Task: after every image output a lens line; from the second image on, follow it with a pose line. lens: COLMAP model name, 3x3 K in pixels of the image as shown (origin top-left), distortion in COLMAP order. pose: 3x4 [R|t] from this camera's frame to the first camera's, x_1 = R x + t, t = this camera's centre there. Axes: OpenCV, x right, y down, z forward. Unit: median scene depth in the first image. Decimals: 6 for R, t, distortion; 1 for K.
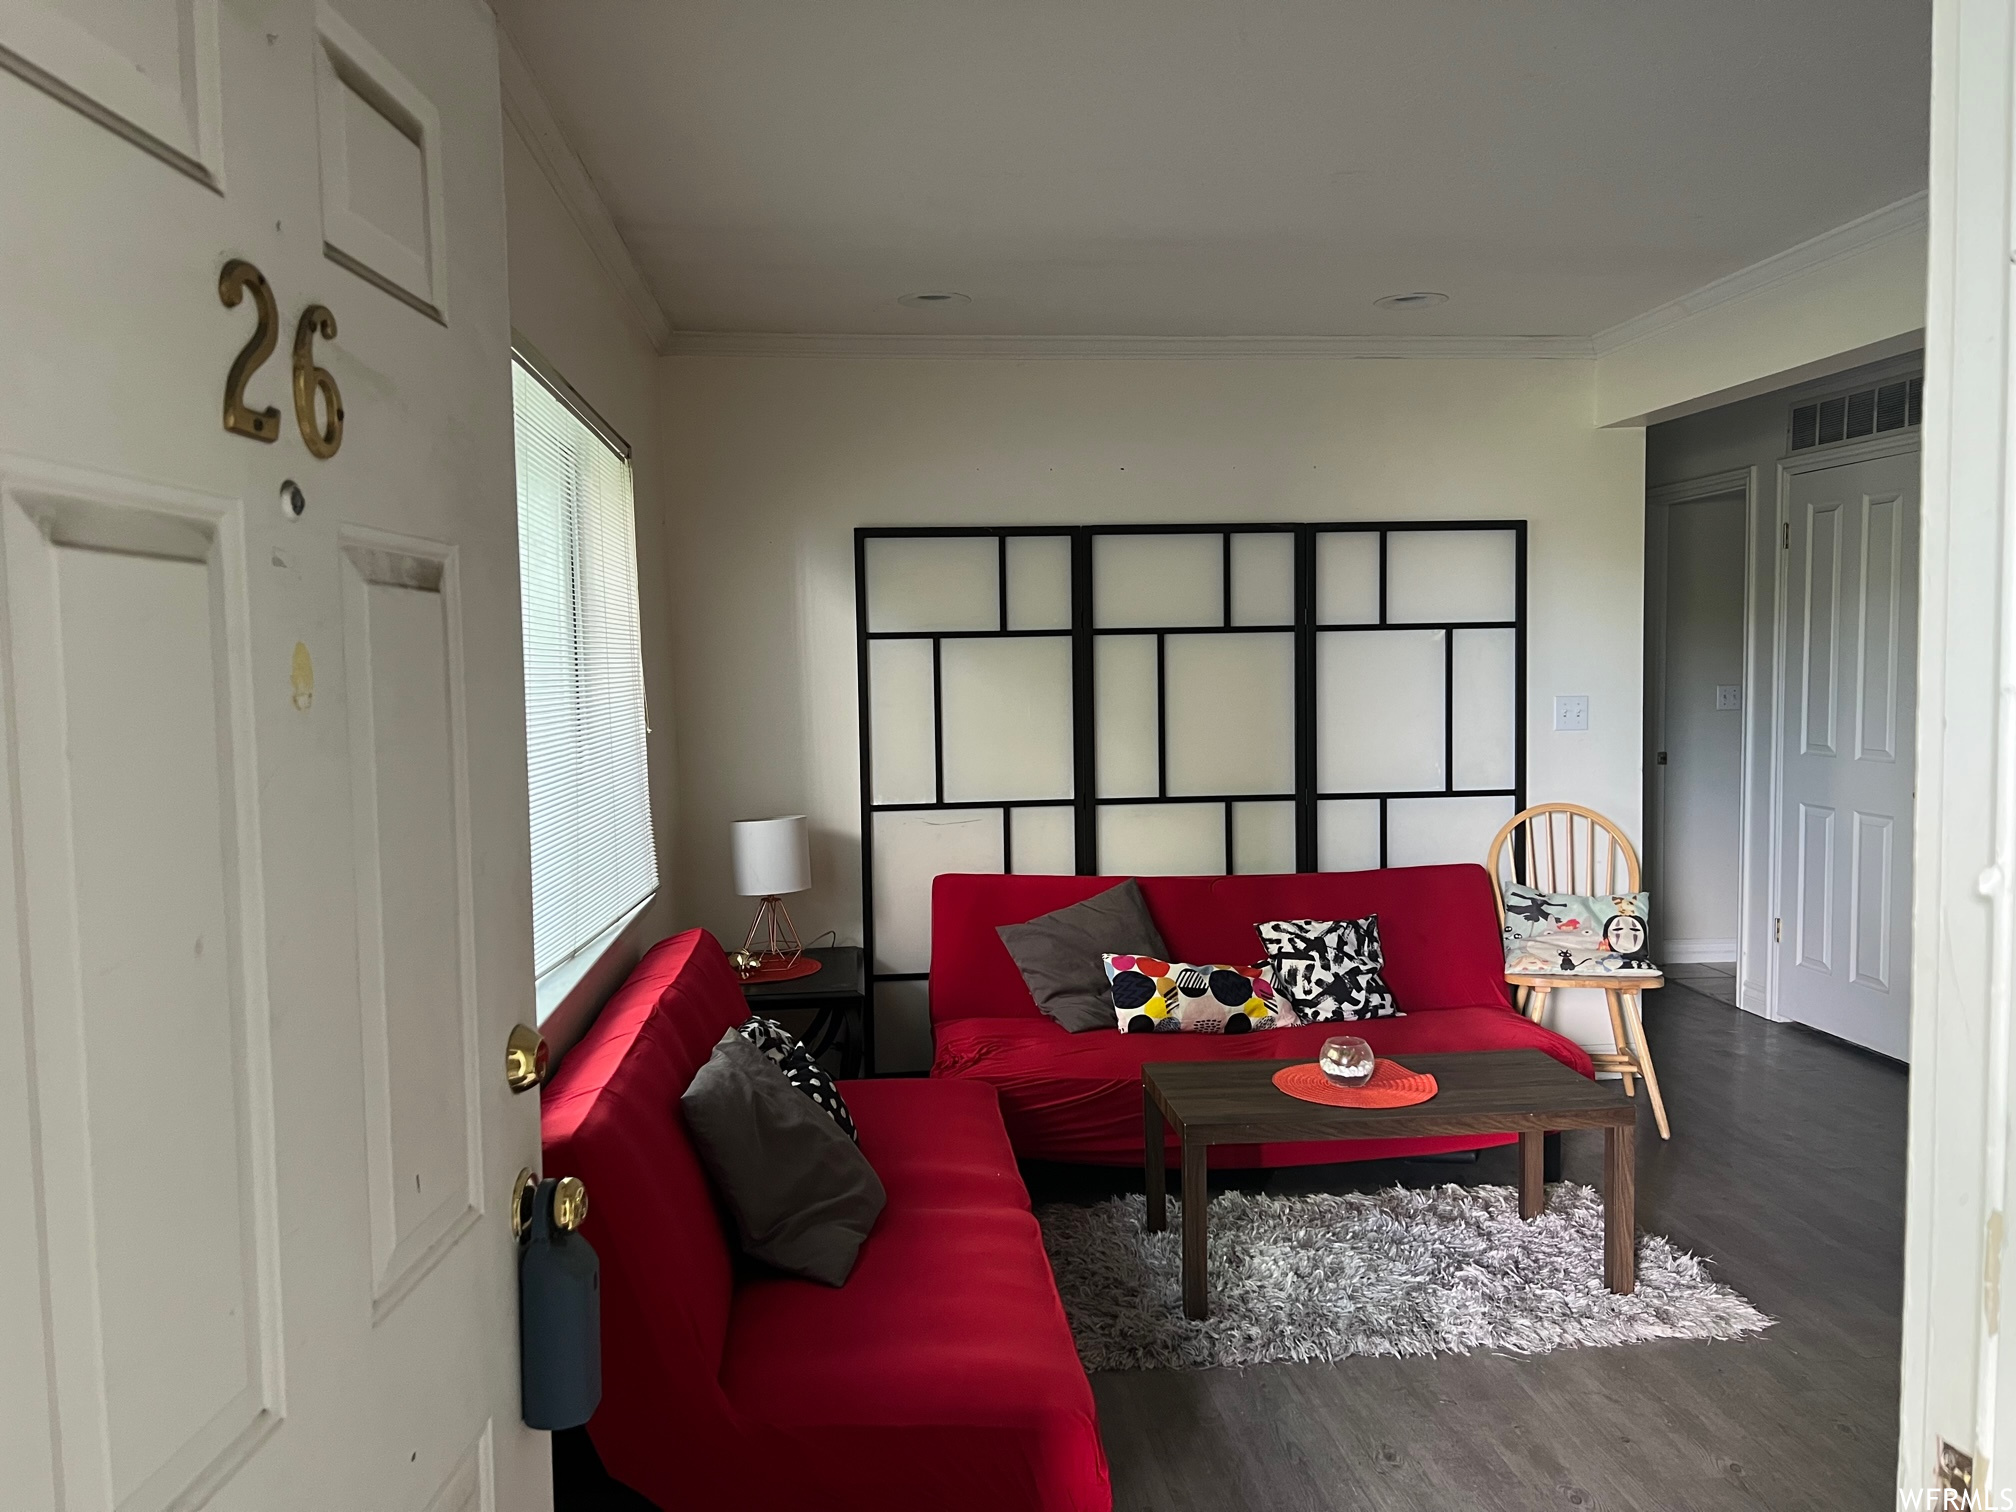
lens RADIAL K [[1505.0, 0, 1007.9], [0, 1505.0, 769.2], [0, 0, 1]] dist [0.040009, -0.040867]
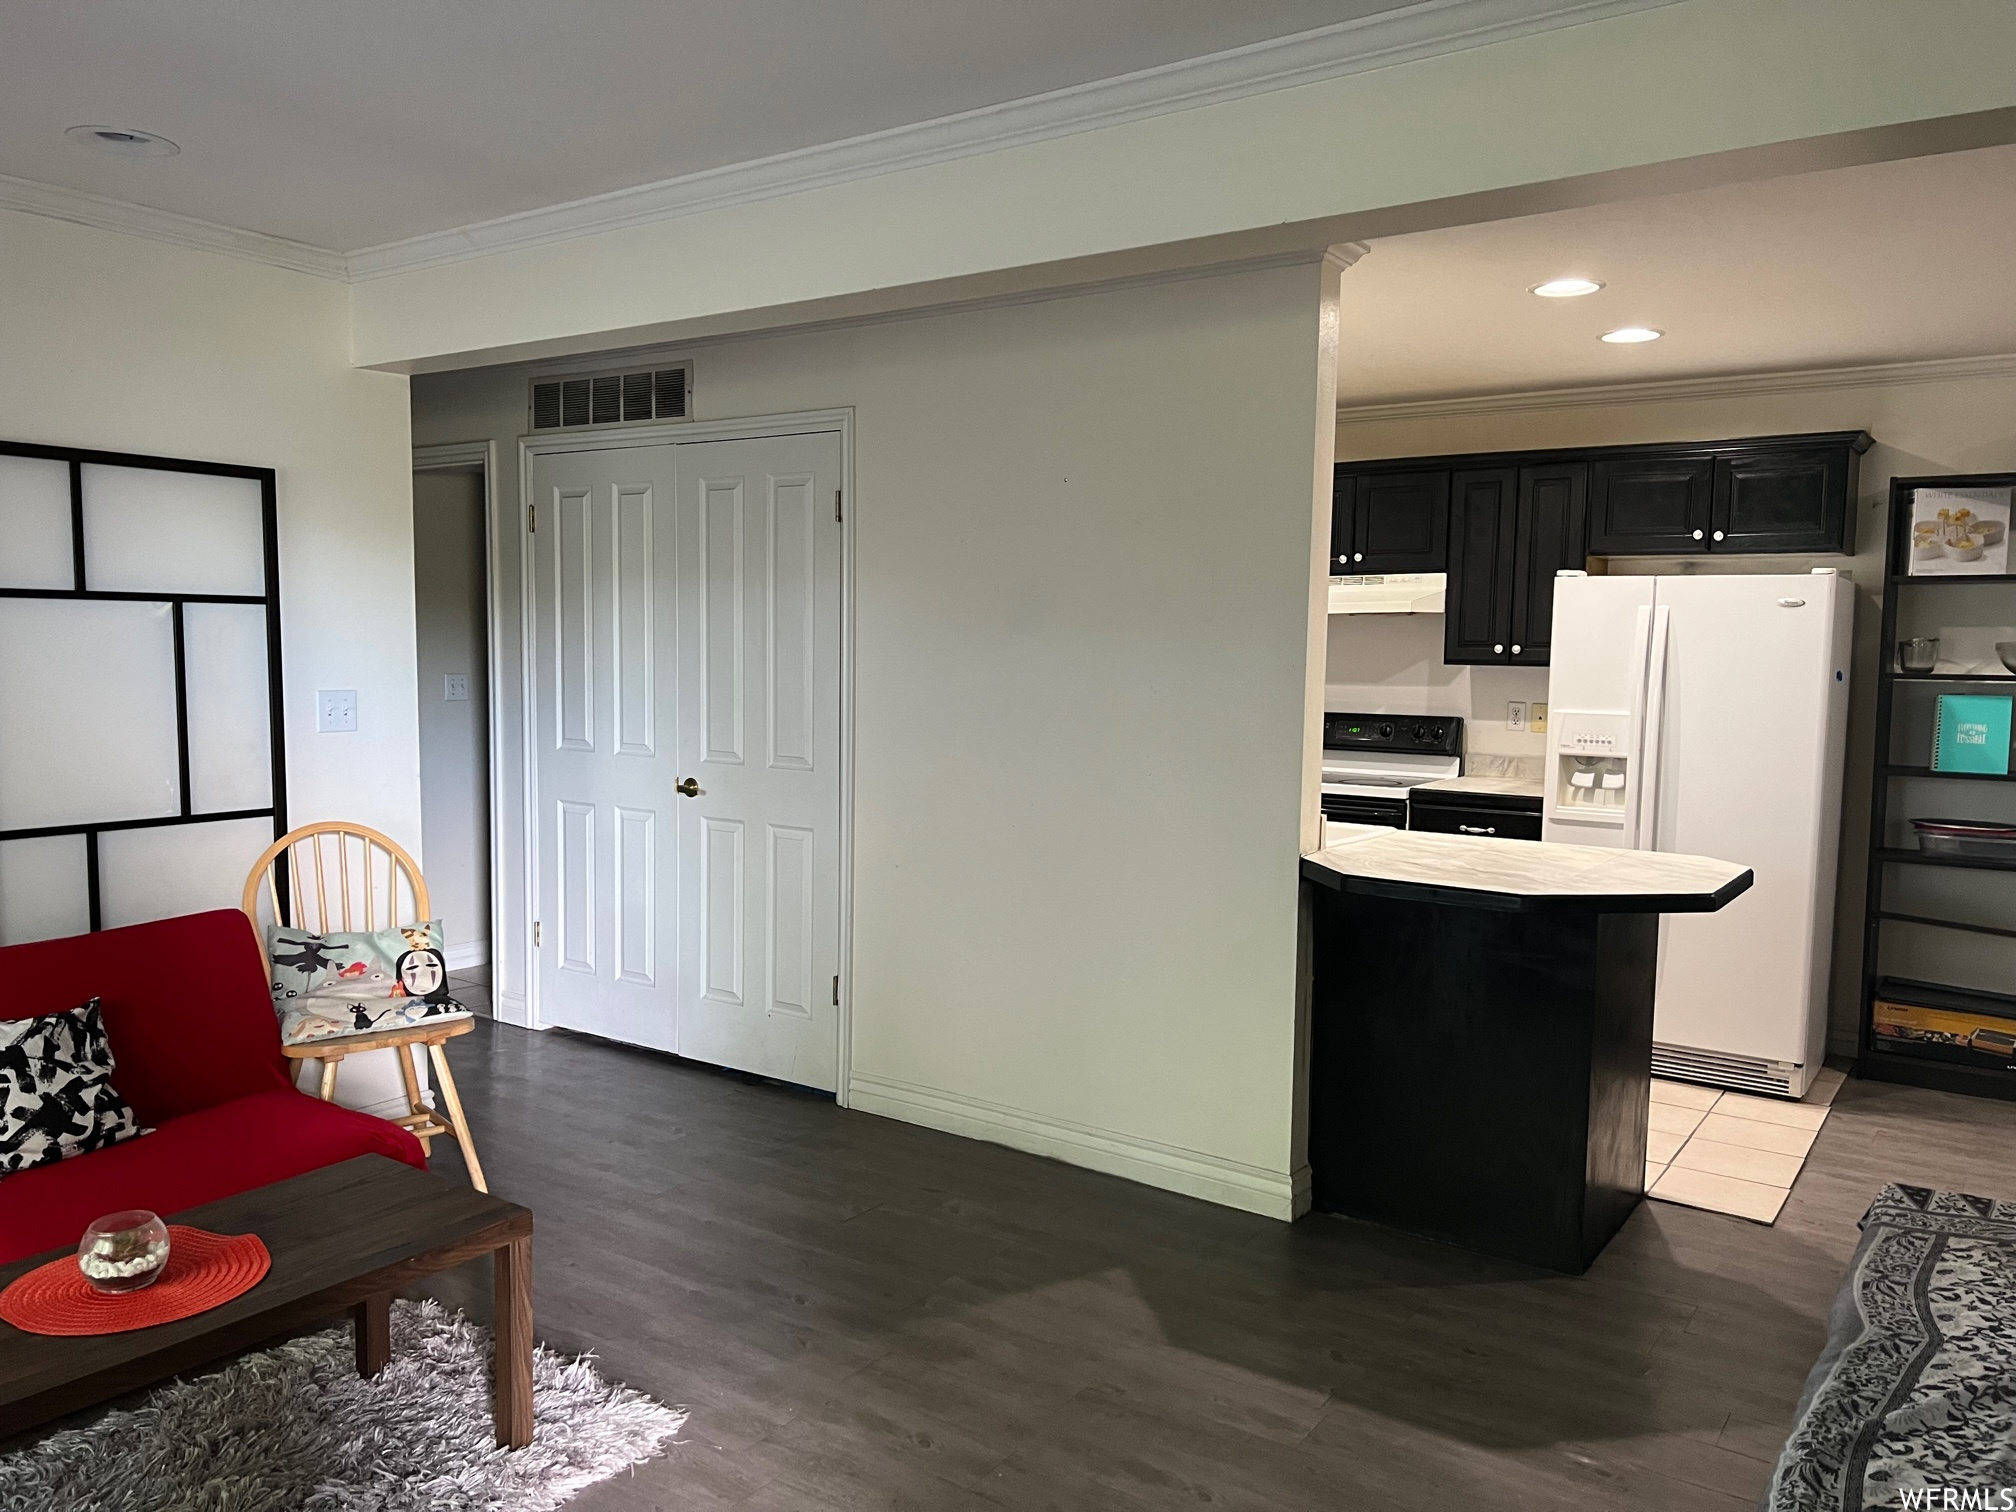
lens RADIAL K [[1505.0, 0, 1007.9], [0, 1505.0, 769.2], [0, 0, 1]] dist [0.040009, -0.040867]
pose [[0.655902, -0.040713, 0.753747, -0.011857], [0.030403, 0.999159, 0.027512, -0.018715], [-0.754234, 0.004871, 0.656588, 0.201394]]
